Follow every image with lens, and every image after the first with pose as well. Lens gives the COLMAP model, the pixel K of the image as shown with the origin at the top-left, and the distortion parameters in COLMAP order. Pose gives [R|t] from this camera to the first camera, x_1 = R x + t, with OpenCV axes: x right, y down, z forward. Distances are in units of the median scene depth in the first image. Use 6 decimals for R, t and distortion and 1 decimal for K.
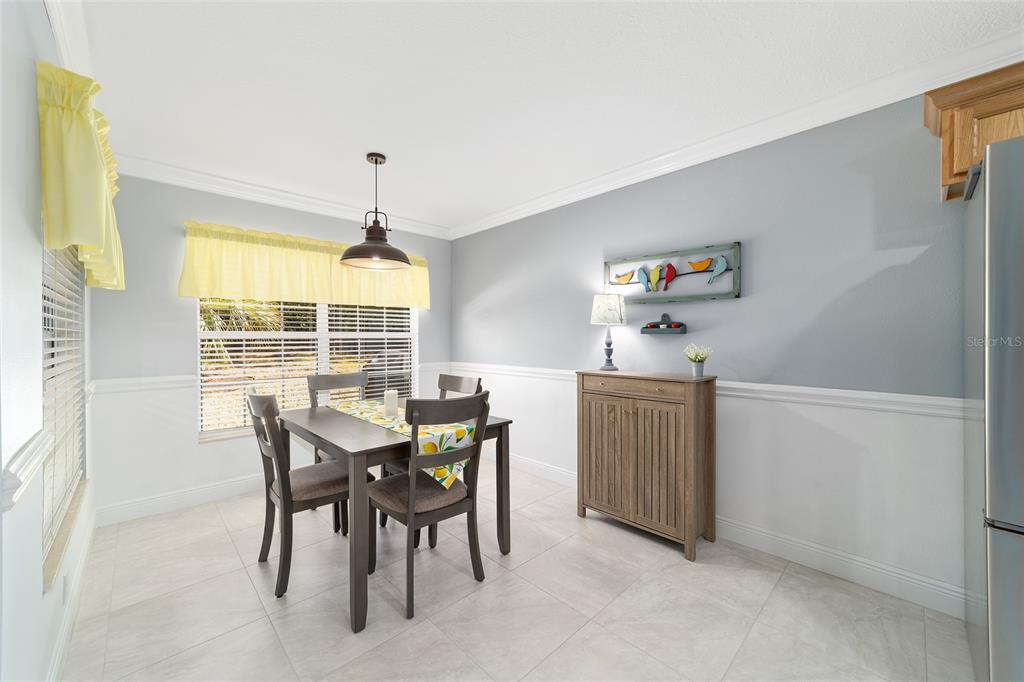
lens RADIAL K [[388.3, 0, 511.9], [0, 388.3, 337.3], [0, 0, 1]] dist [-0.008297, 0.000148]
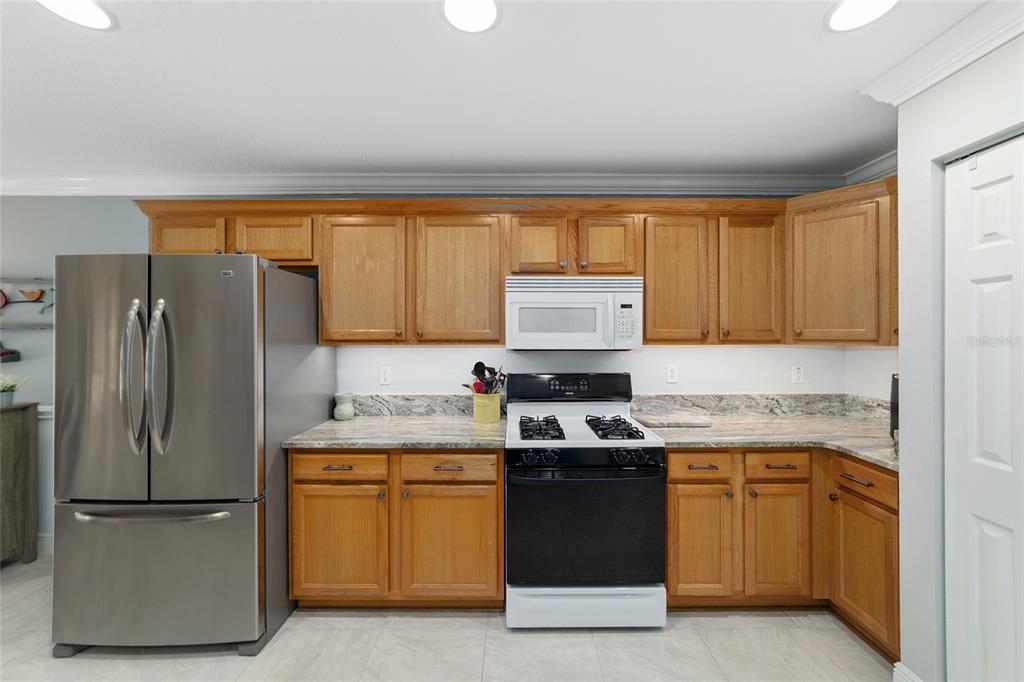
lens RADIAL K [[401.3, 0, 523.2], [0, 401.3, 328.6], [0, 0, 1]] dist [-0.020076, 0.007950]
pose [[0.691679, 0.006150, 0.722179, 0.600244], [-0.000259, 0.999966, -0.008268, -0.084189], [-0.722205, 0.005532, 0.691657, -0.643878]]
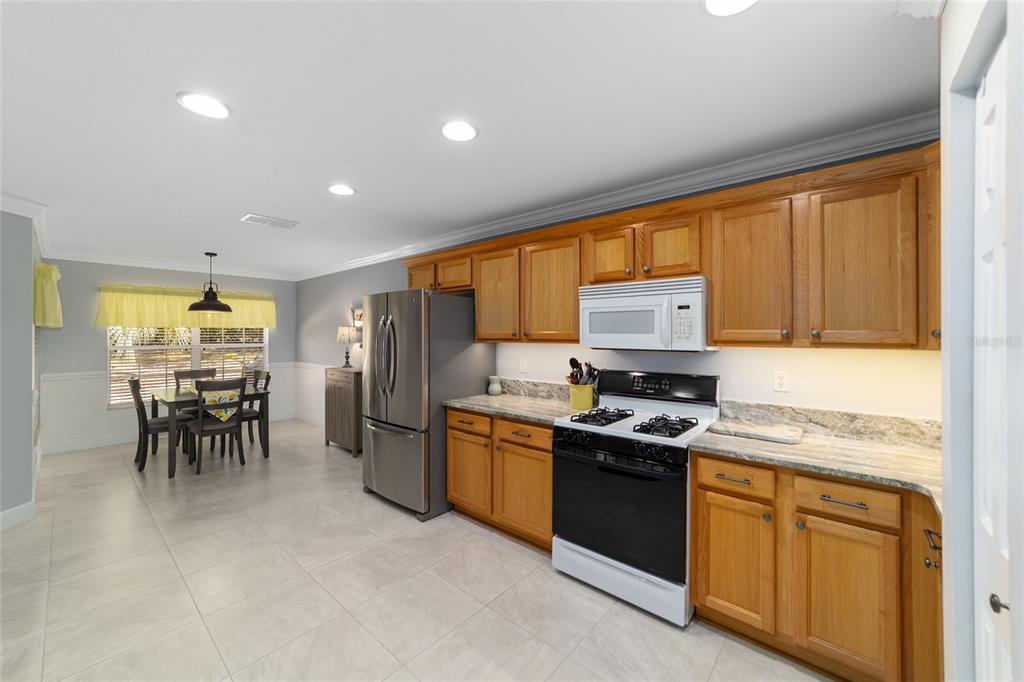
lens RADIAL K [[401.3, 0, 523.2], [0, 401.3, 328.6], [0, 0, 1]] dist [-0.020076, 0.007950]
pose [[0.995395, 0.002215, 0.095837, 0.979357], [-0.000943, 0.999911, -0.013312, -0.081466], [-0.095858, 0.013160, 0.995308, -1.063673]]
